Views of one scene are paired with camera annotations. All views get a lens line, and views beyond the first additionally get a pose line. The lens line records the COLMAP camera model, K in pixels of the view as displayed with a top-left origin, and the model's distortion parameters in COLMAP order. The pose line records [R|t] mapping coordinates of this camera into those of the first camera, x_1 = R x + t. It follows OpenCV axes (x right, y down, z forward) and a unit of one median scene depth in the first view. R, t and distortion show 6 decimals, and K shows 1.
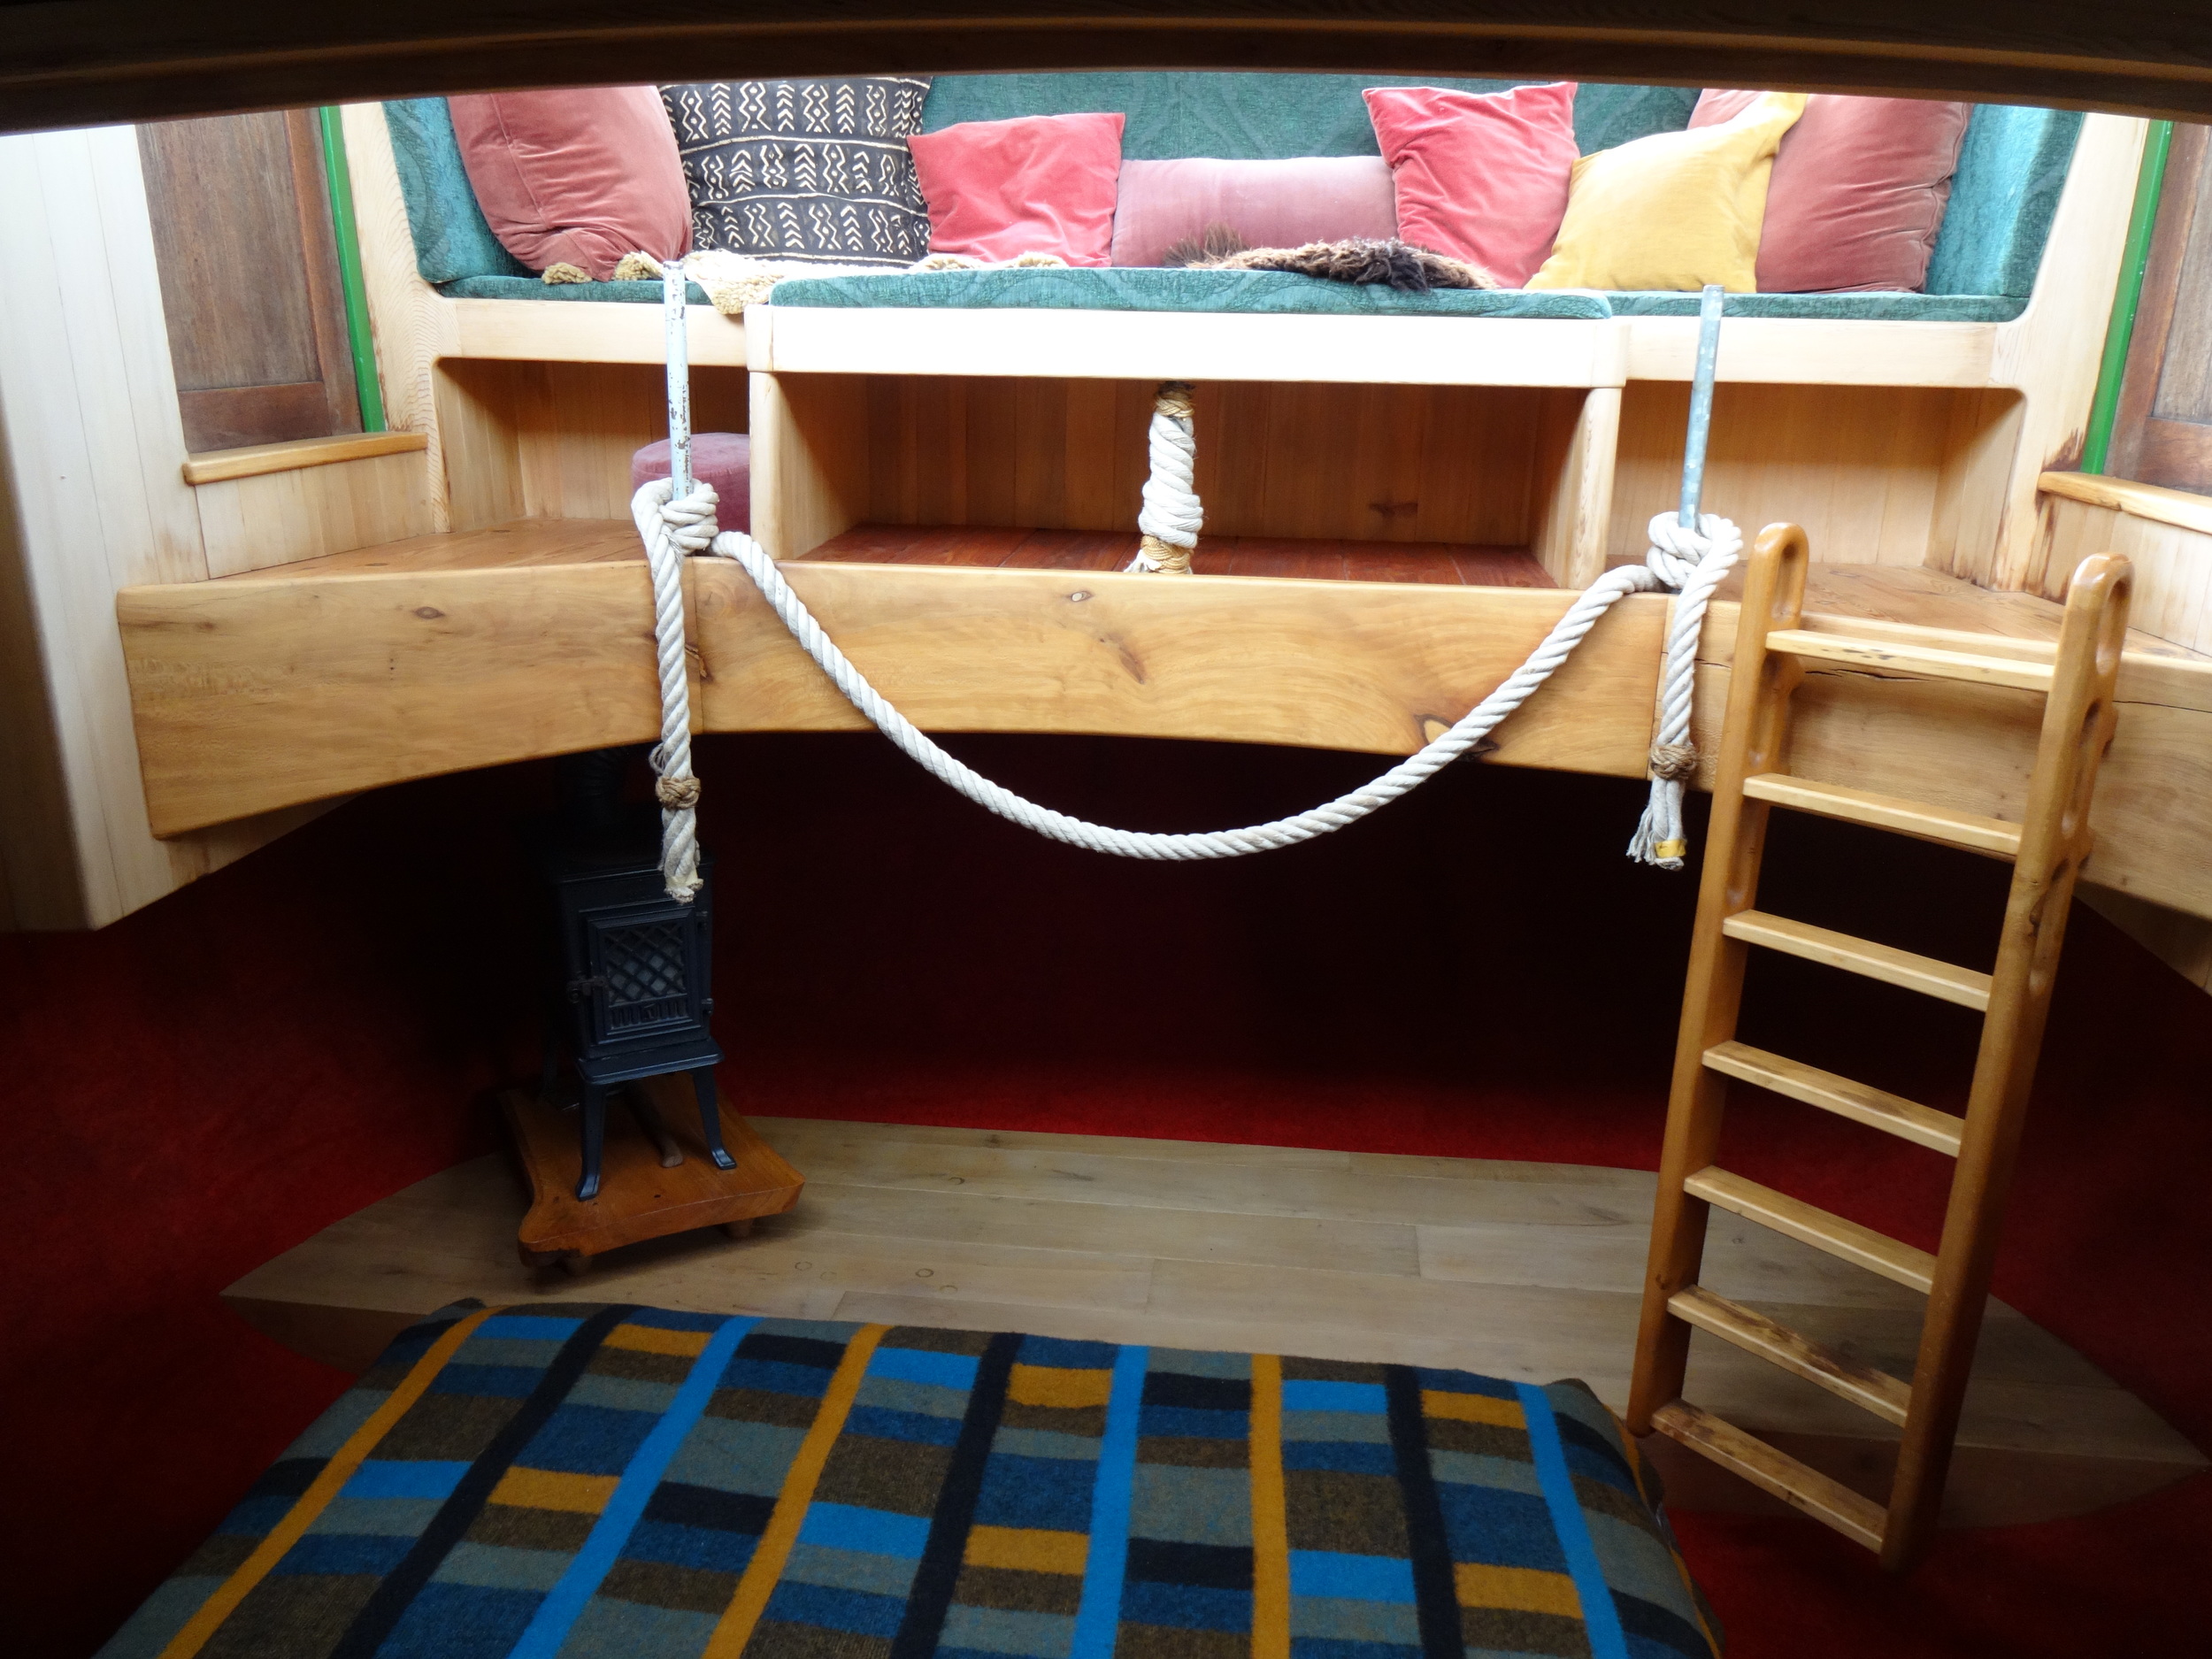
lens RADIAL K [[1613.4, 0, 1118.9], [0, 1613.4, 833.6], [0, 0, 1]] dist [-0.009523, 0.008213]
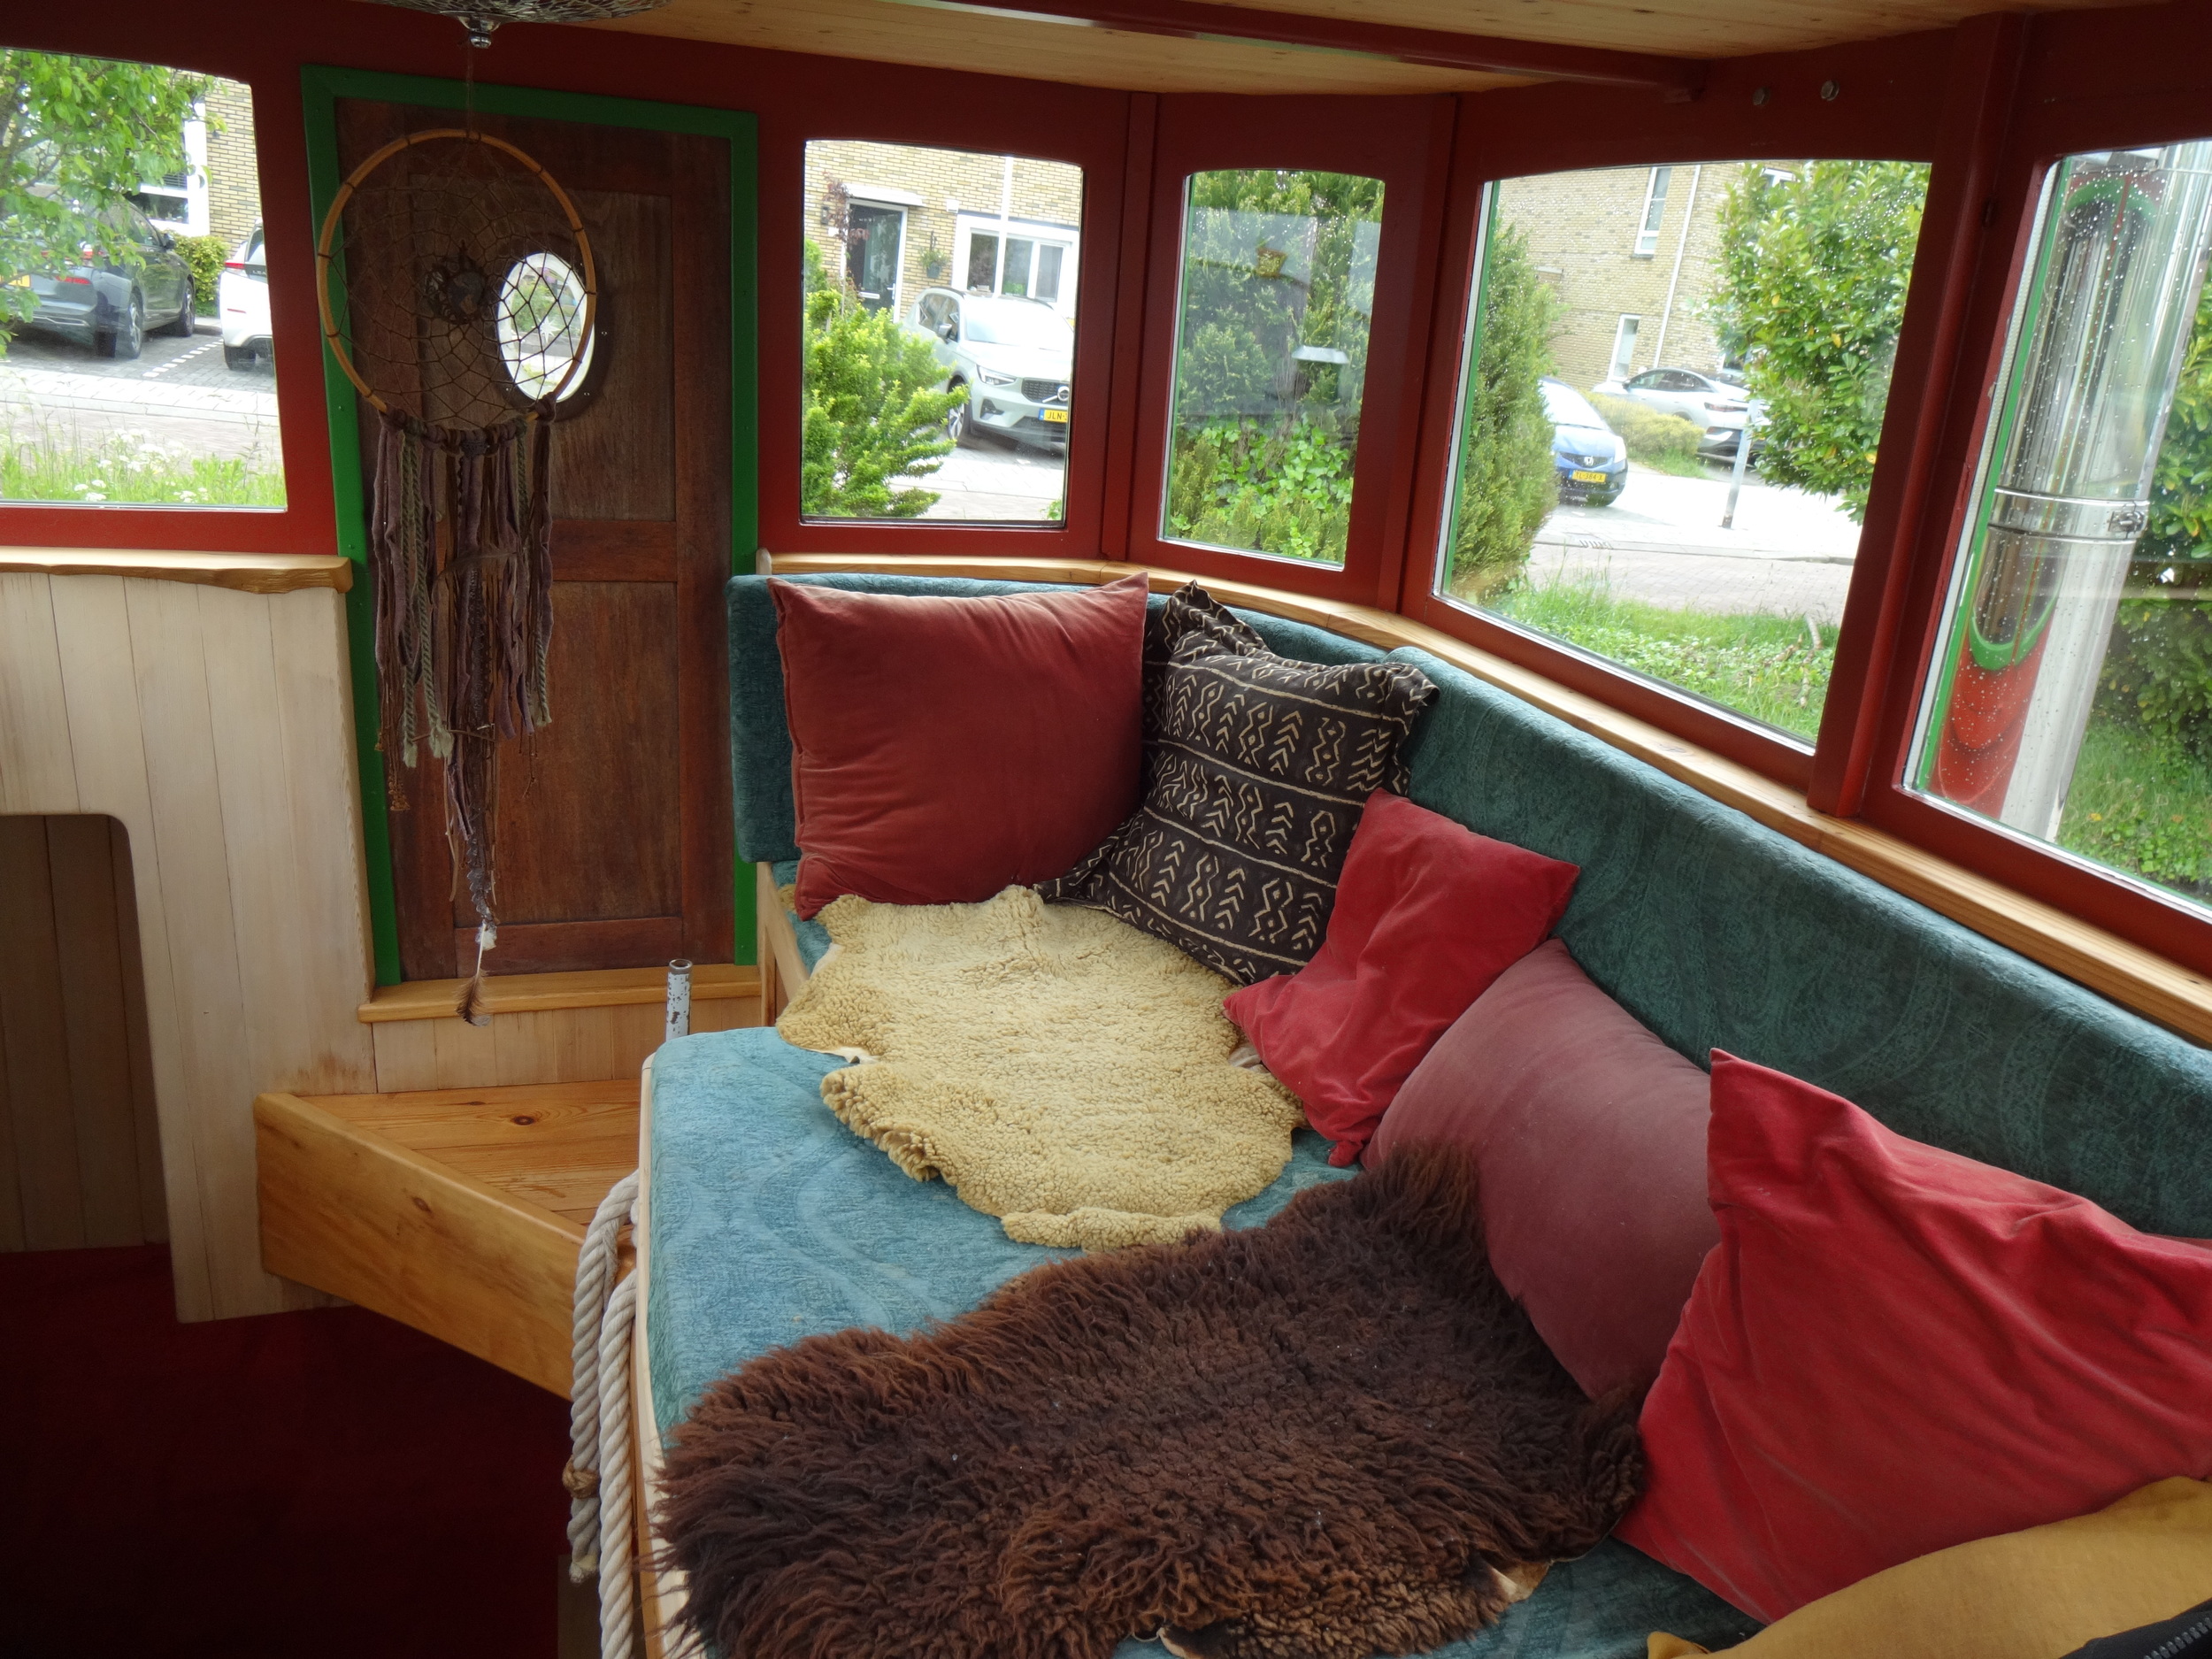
lens RADIAL K [[1613.4, 0, 1107.1], [0, 1613.4, 820.2], [0, 0, 1]] dist [-0.009523, 0.008213]
pose [[0.407068, 0.305979, -0.860623, 0.540937], [-0.342240, 0.924675, 0.166875, -0.646570], [0.846858, 0.226610, 0.481124, 0.752773]]
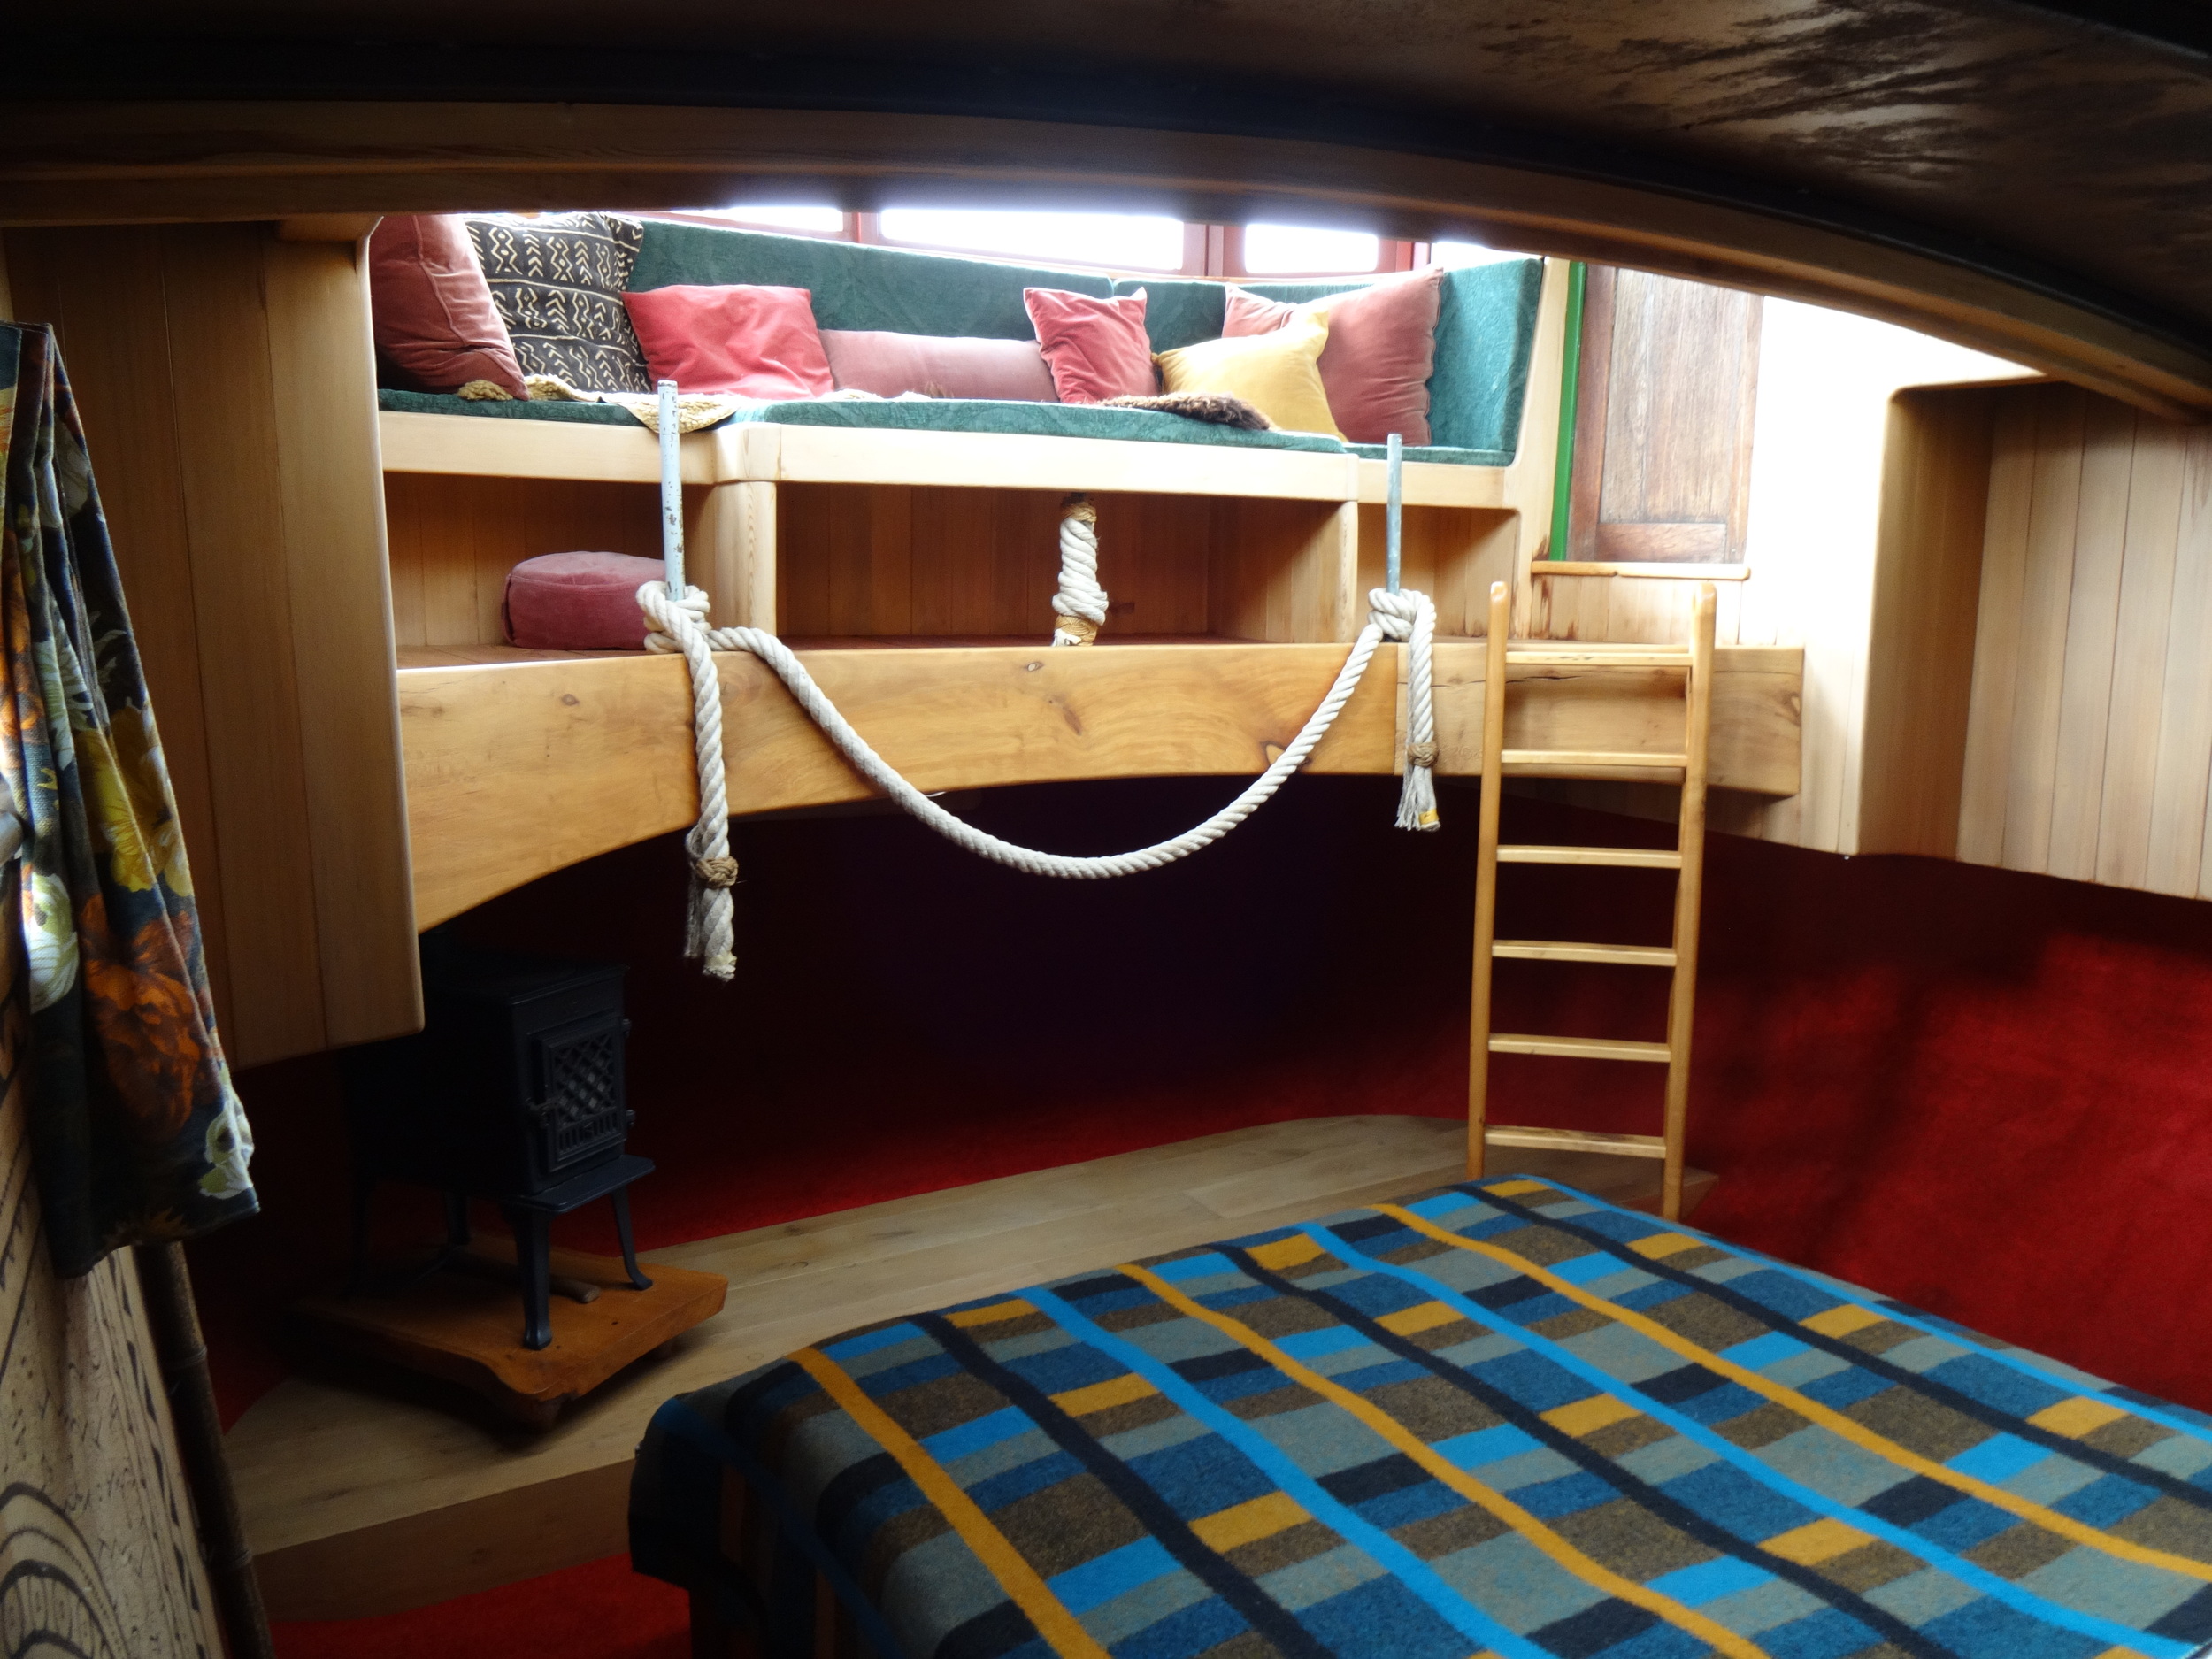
lens RADIAL K [[1613.4, 0, 1115.9], [0, 1613.4, 832.2], [0, 0, 1]] dist [-0.009523, 0.008213]
pose [[0.804163, -0.106113, 0.584861, -0.693537], [0.180136, 0.981172, -0.069664, 0.069957], [-0.566457, 0.161376, 0.808136, 0.006250]]
